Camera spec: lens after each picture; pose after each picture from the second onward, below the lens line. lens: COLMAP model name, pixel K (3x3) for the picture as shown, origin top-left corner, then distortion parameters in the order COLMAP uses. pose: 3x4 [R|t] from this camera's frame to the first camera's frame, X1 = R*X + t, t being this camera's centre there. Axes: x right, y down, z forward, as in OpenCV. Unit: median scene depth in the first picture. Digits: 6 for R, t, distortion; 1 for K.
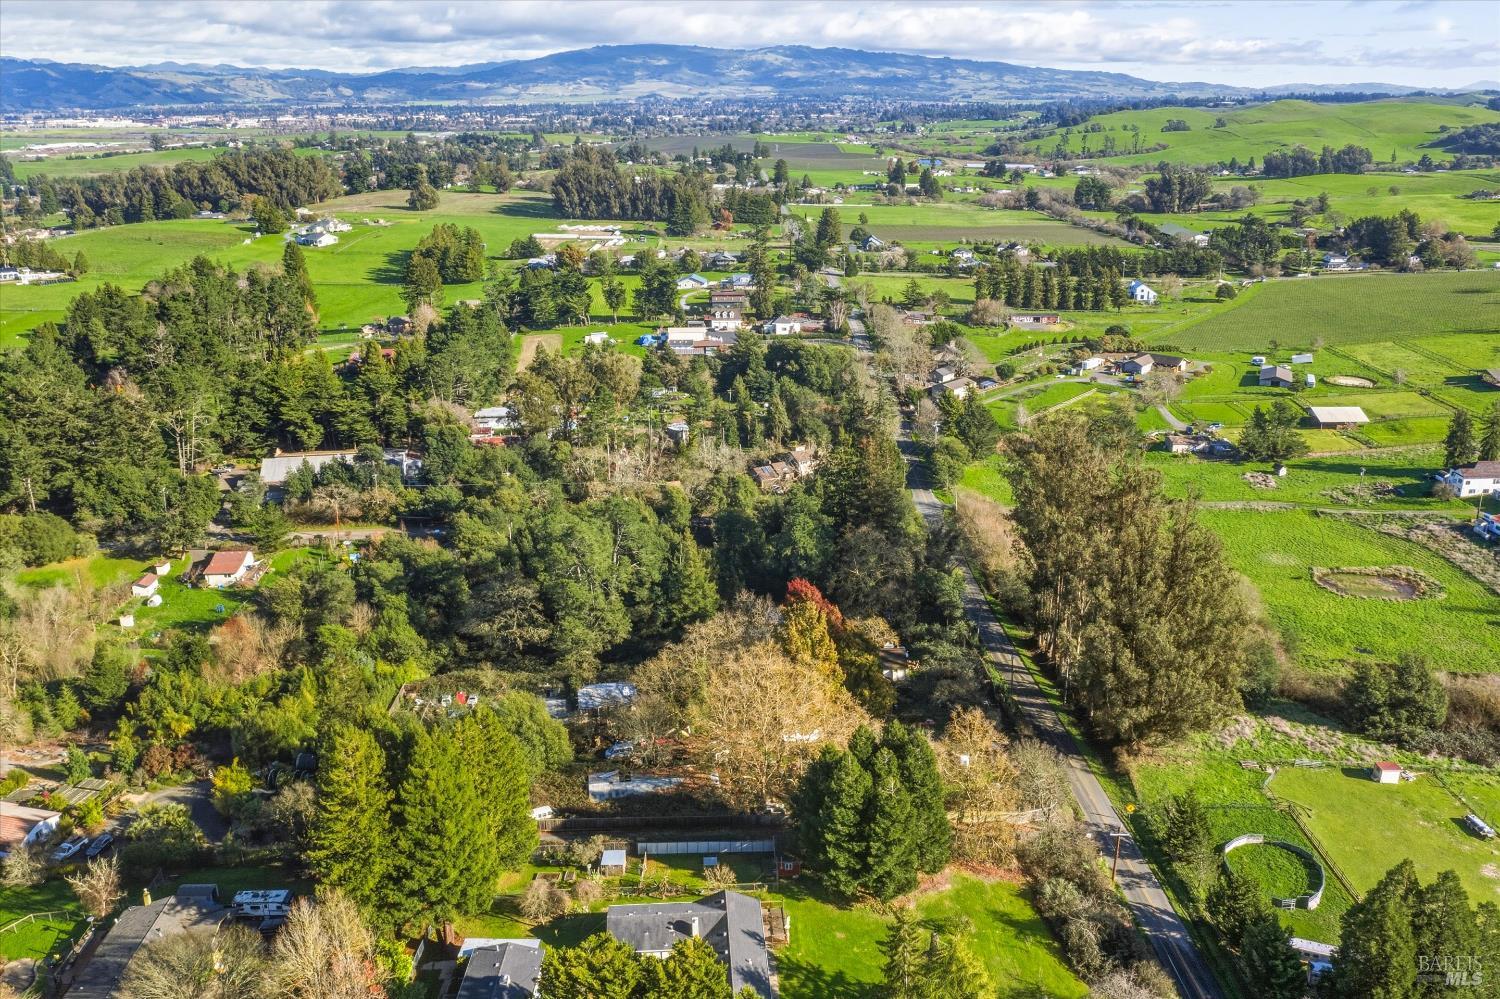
lens RADIAL K [[1190.2, 0, 750.0], [0, 1190.2, 499.5], [0, 0, 1]] dist [-0.028592, 0.017751]
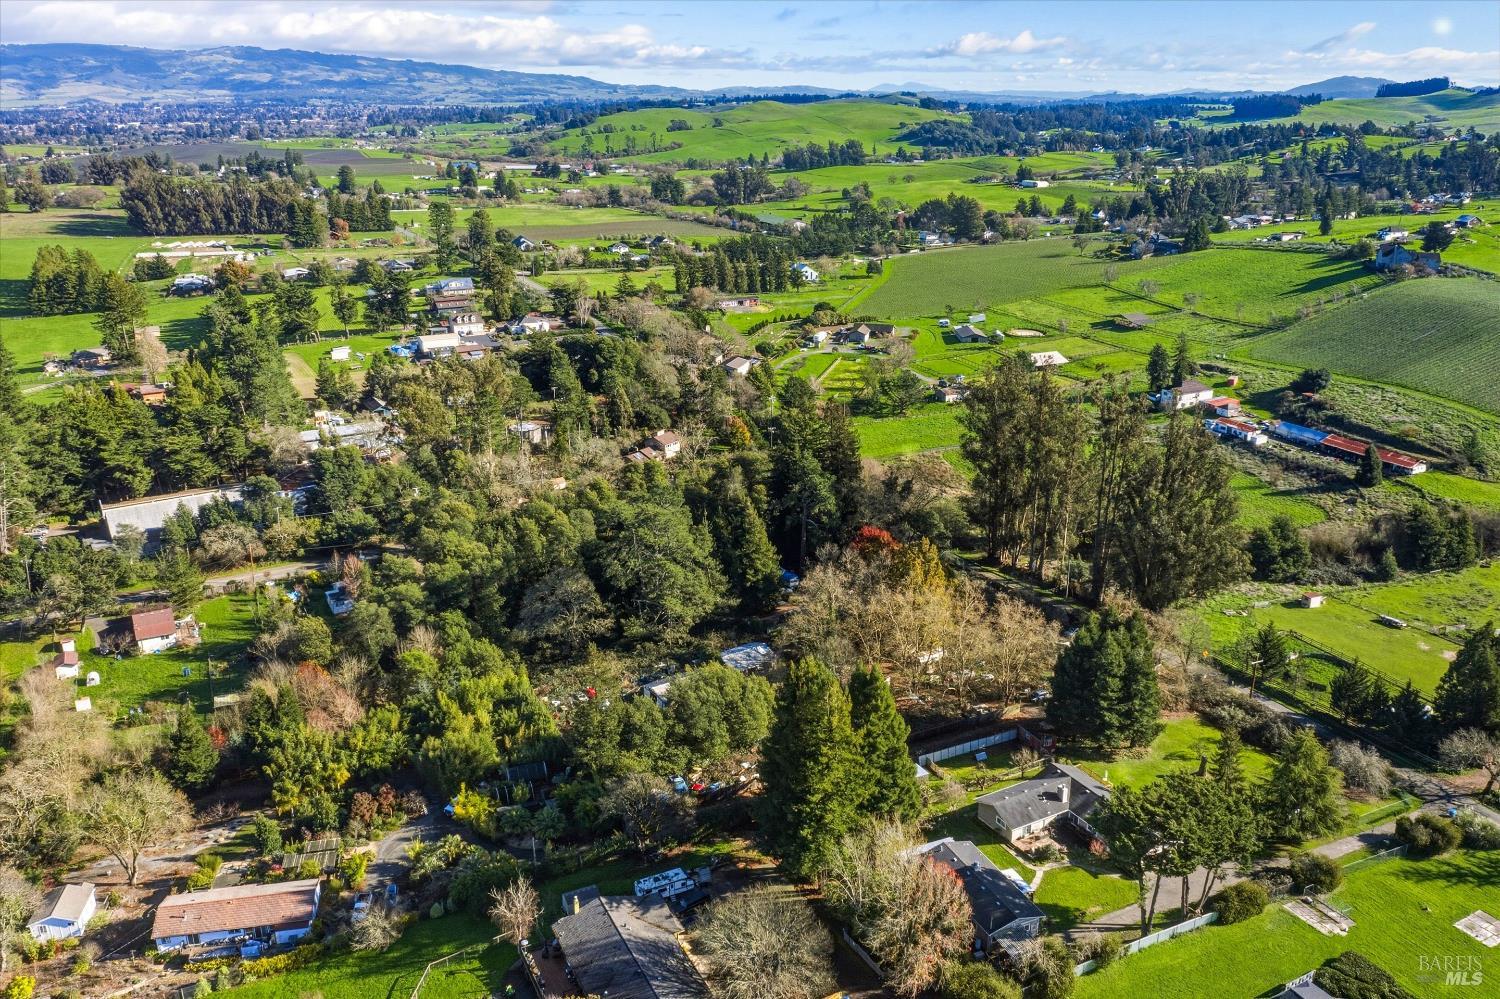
lens RADIAL K [[1190.2, 0, 750.0], [0, 1190.2, 499.5], [0, 0, 1]] dist [-0.028592, 0.017751]
pose [[0.907517, -0.133856, 0.398115, -0.175646], [0.134788, 0.990539, 0.025790, -0.000703], [-0.397800, 0.030256, 0.916973, 0.005977]]
